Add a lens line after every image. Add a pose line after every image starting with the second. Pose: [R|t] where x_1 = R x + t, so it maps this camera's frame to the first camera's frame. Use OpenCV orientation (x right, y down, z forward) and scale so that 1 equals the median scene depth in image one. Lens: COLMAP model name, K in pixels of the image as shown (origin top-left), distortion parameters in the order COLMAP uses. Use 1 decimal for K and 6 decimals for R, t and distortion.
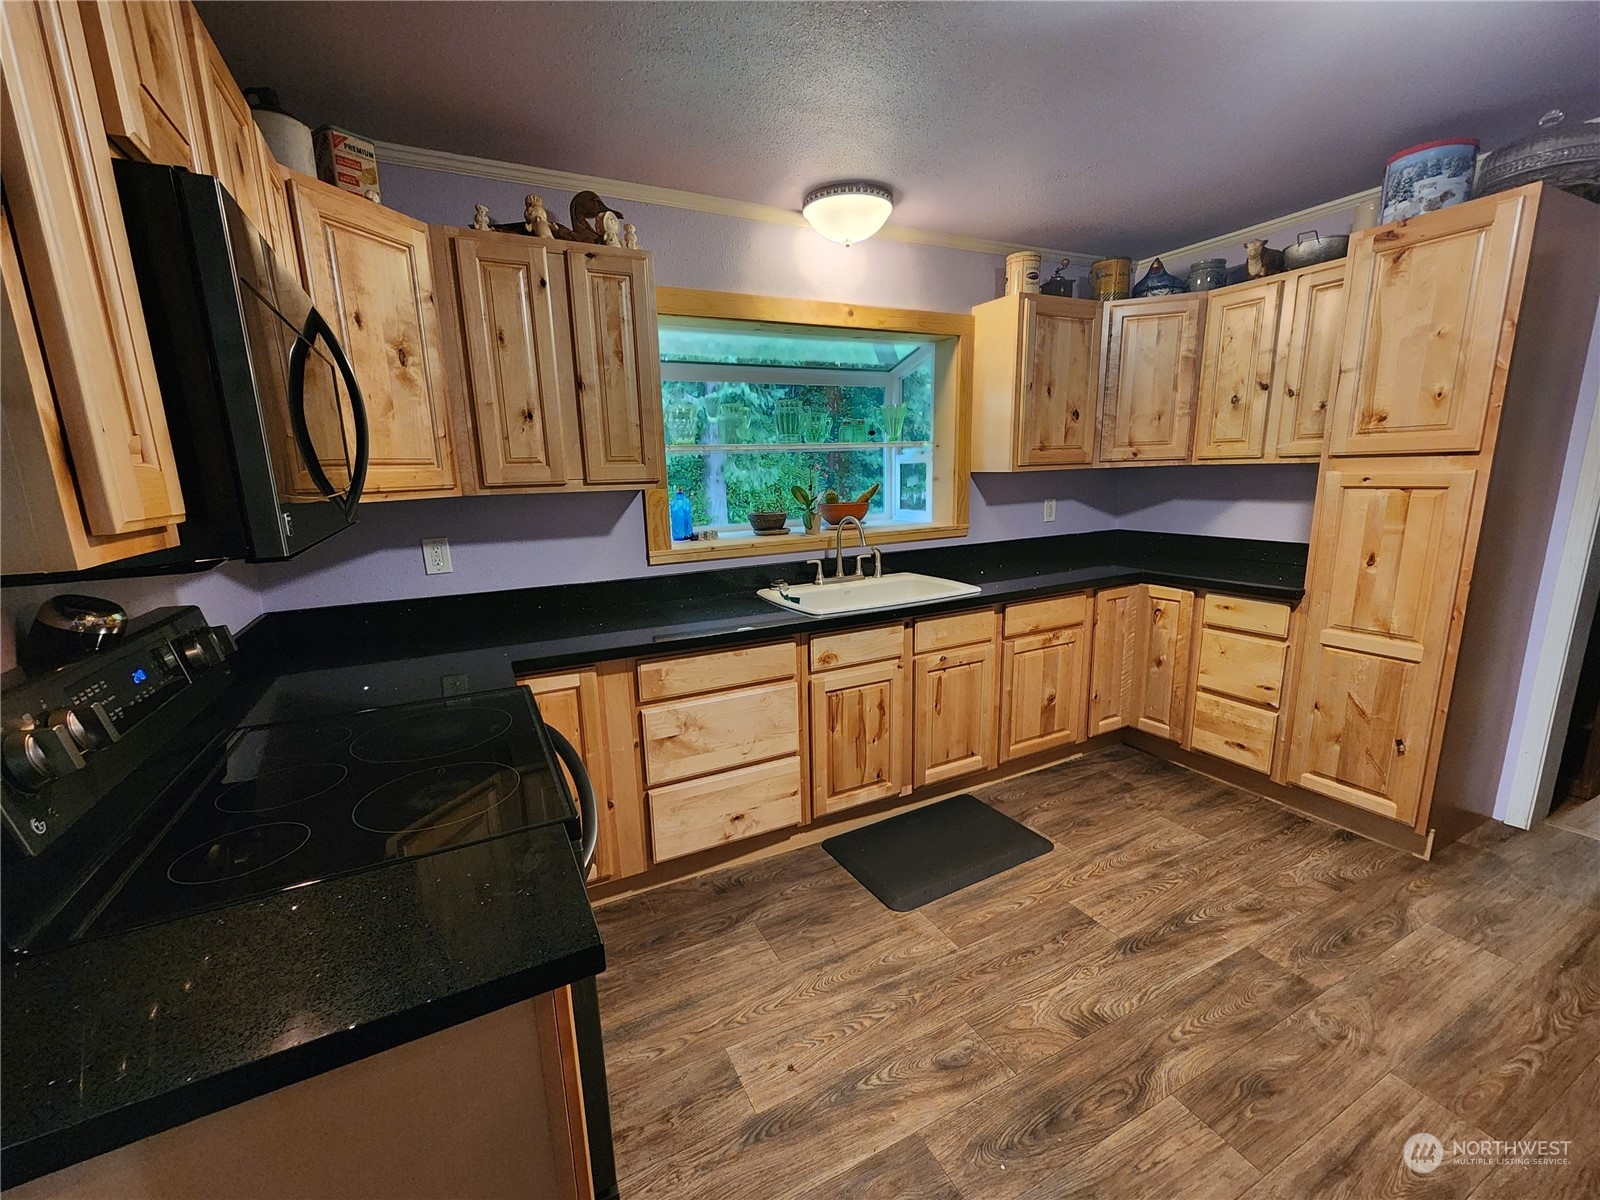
lens RADIAL K [[659.4, 0, 800.0], [0, 659.4, 605.2], [0, 0, 1]] dist [-0.002345, -0.000281]
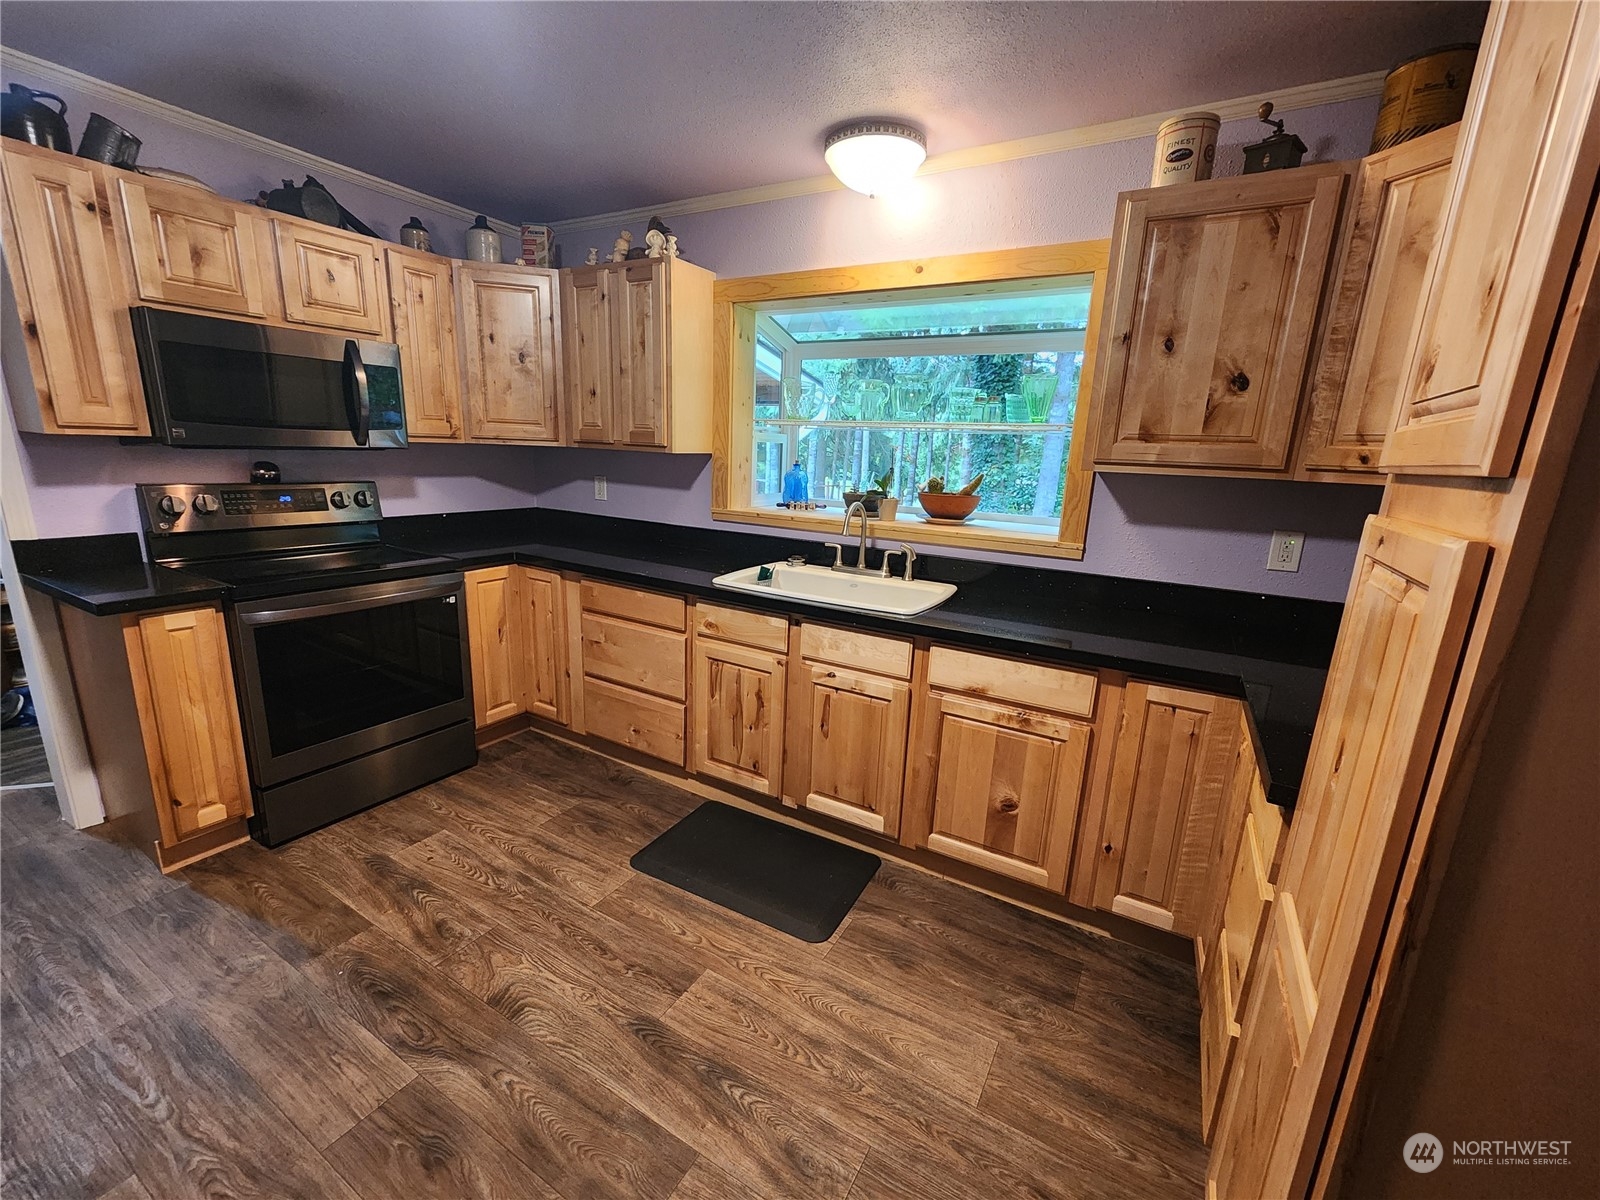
lens RADIAL K [[659.4, 0, 805.7], [0, 659.4, 602.0], [0, 0, 1]] dist [-0.002345, -0.000281]
pose [[0.548218, 0.240883, -0.800895, 0.901317], [-0.227096, 0.964519, 0.134647, -0.123155], [0.804913, 0.108064, 0.583470, 0.488250]]
